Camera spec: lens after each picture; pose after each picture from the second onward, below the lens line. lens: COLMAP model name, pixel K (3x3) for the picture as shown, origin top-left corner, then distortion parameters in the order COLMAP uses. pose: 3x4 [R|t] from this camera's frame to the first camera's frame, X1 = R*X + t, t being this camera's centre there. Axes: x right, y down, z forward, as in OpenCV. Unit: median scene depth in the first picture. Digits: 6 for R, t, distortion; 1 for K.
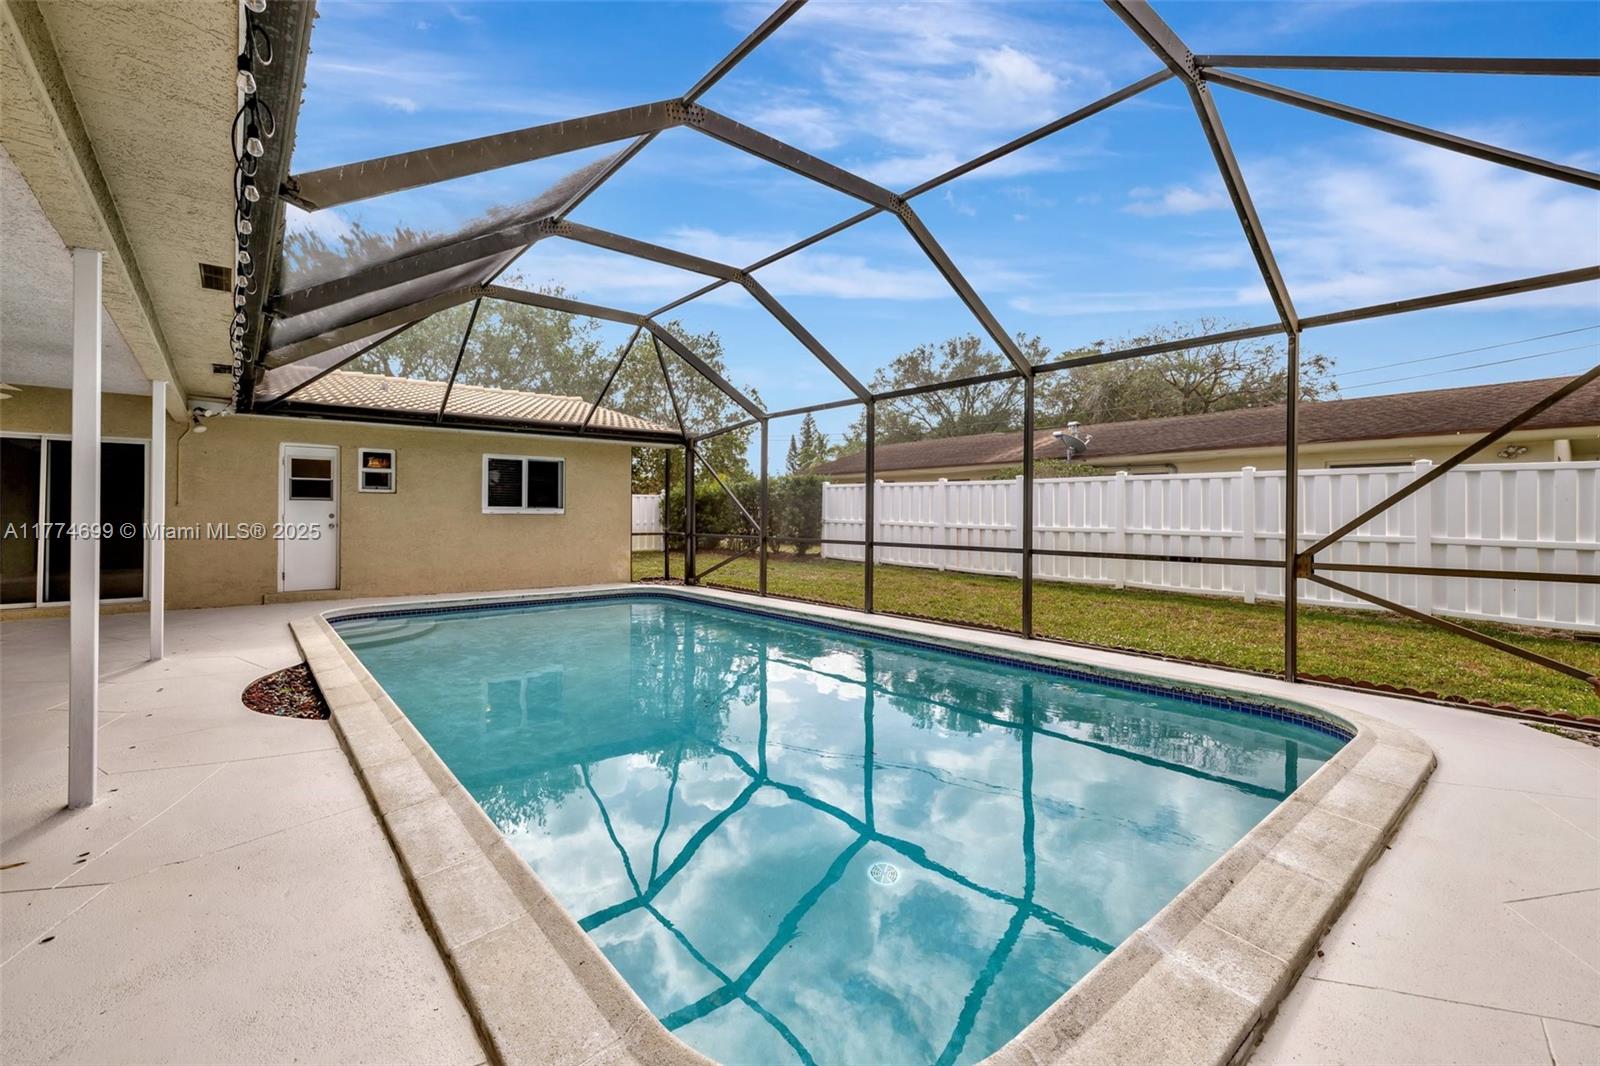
lens RADIAL K [[677.1, 0, 801.3], [0, 677.1, 520.6], [0, 0, 1]] dist [0.006676, 0.000156]
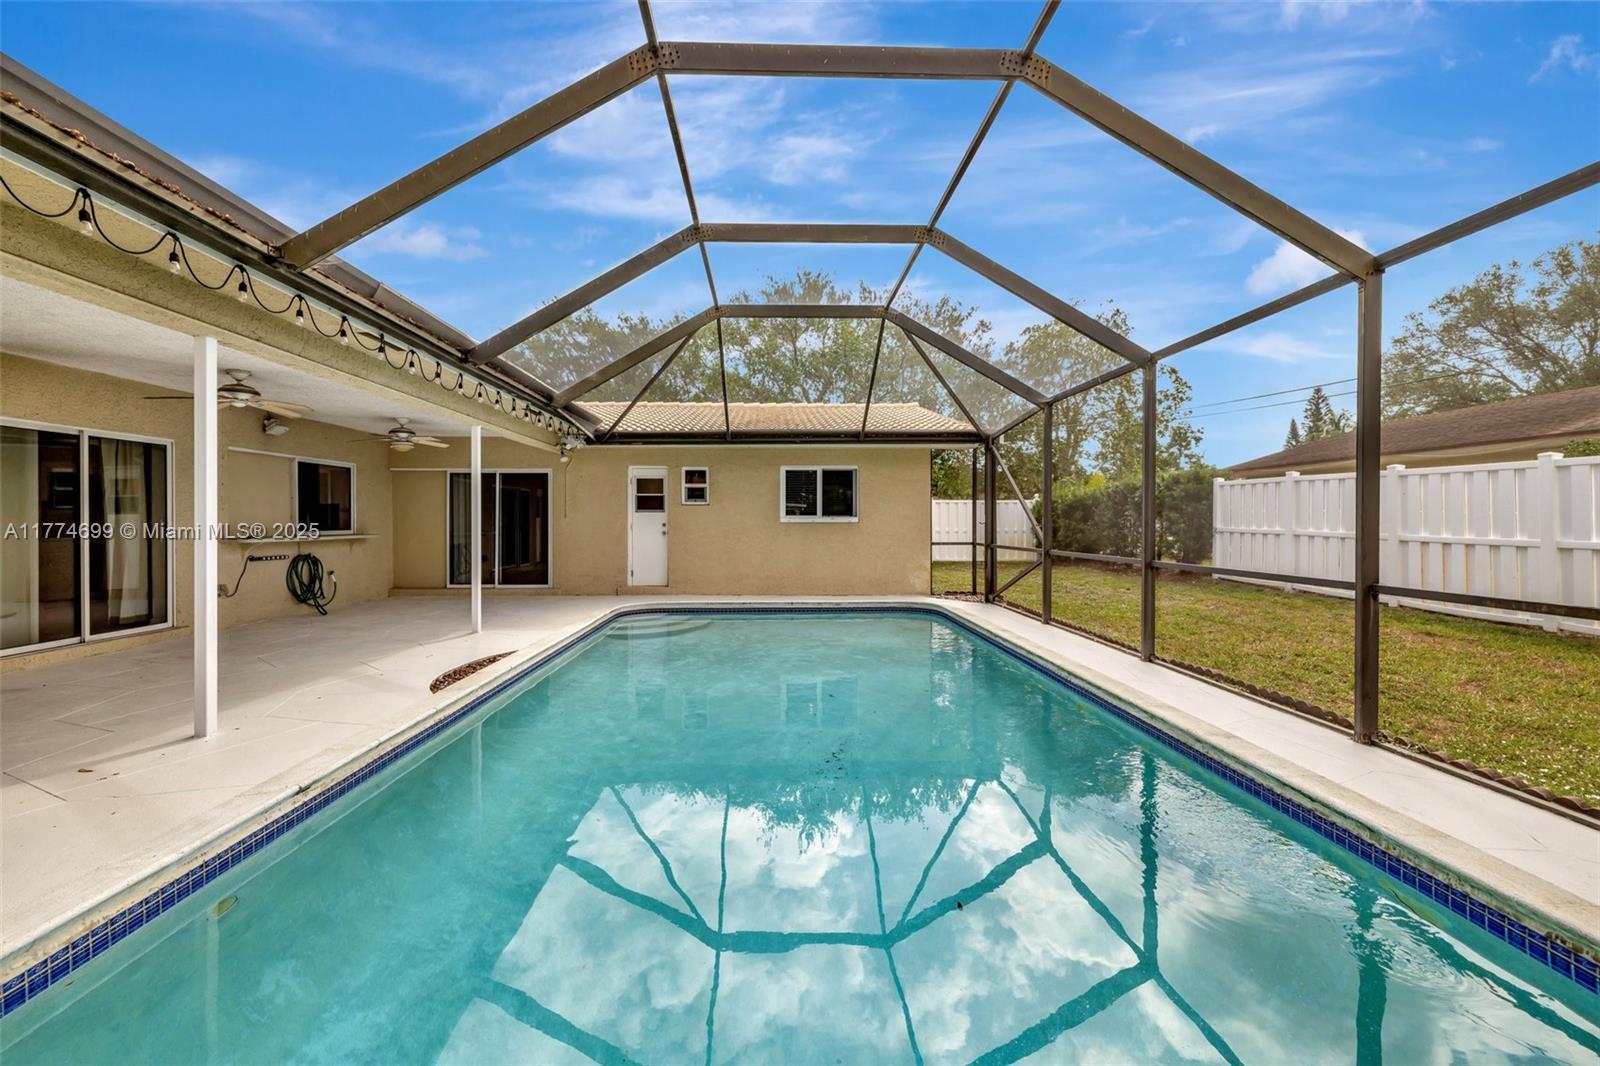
lens RADIAL K [[677.1, 0, 797.8], [0, 677.1, 526.9], [0, 0, 1]] dist [0.006676, 0.000156]
pose [[0.790728, 0.000551, -0.612168, 0.198329], [-0.000605, 1.000000, 0.000118, -0.003057], [0.612168, 0.000278, 0.790728, 0.171557]]
